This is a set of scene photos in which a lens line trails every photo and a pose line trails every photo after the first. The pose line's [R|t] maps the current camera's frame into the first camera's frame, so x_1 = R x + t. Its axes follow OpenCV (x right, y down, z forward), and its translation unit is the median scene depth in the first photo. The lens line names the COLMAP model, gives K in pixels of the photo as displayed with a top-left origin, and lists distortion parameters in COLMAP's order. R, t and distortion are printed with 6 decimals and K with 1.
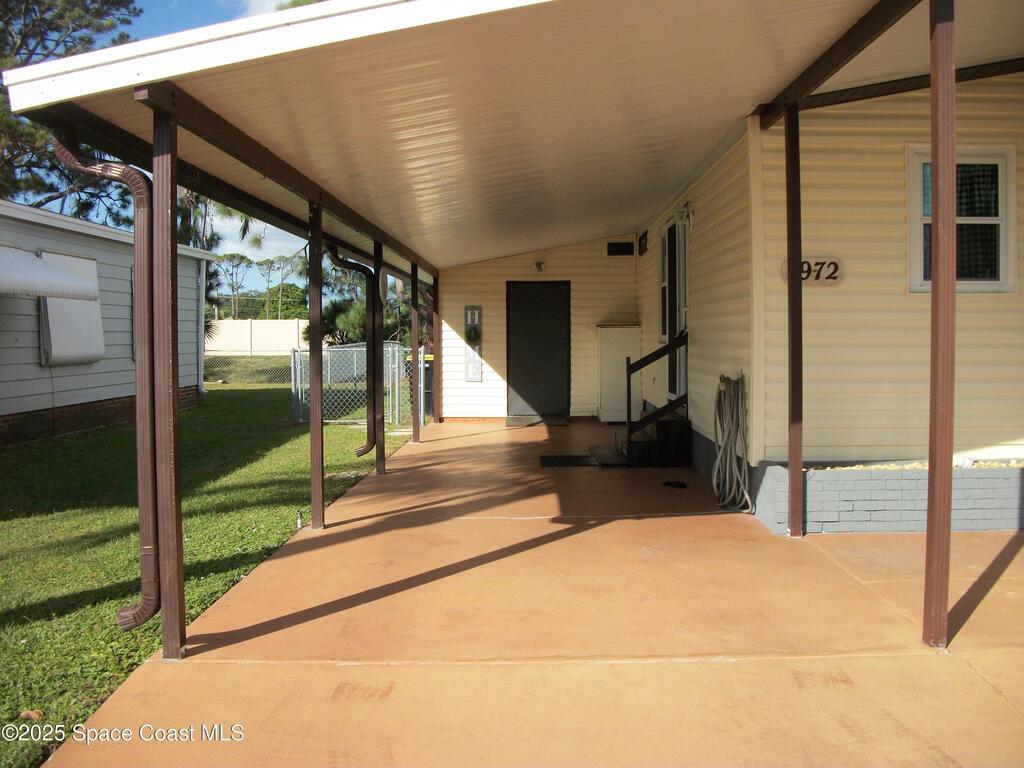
lens RADIAL K [[971.1, 0, 525.5], [0, 971.1, 371.4], [0, 0, 1]] dist [-0.144617, 0.061281]
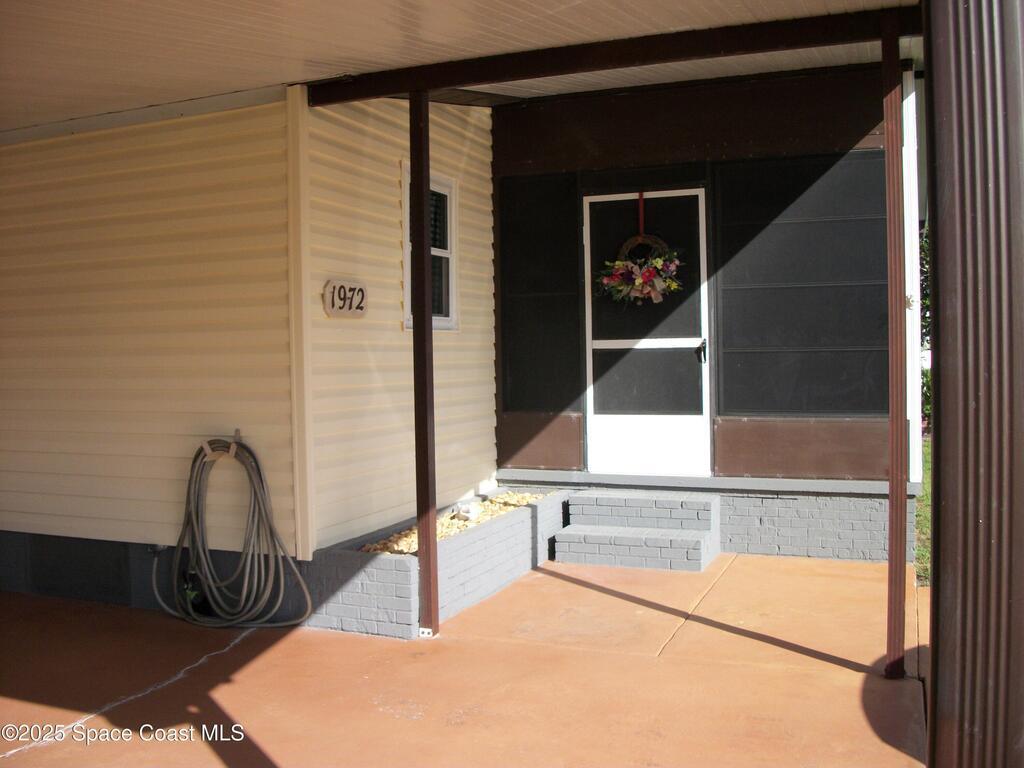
lens RADIAL K [[971.1, 0, 525.5], [0, 971.1, 371.4], [0, 0, 1]] dist [-0.144617, 0.061281]
pose [[0.360942, -0.016651, 0.932440, -0.387909], [0.052146, 0.998637, -0.002353, -0.035583], [-0.931129, 0.049472, 0.361318, 0.580133]]
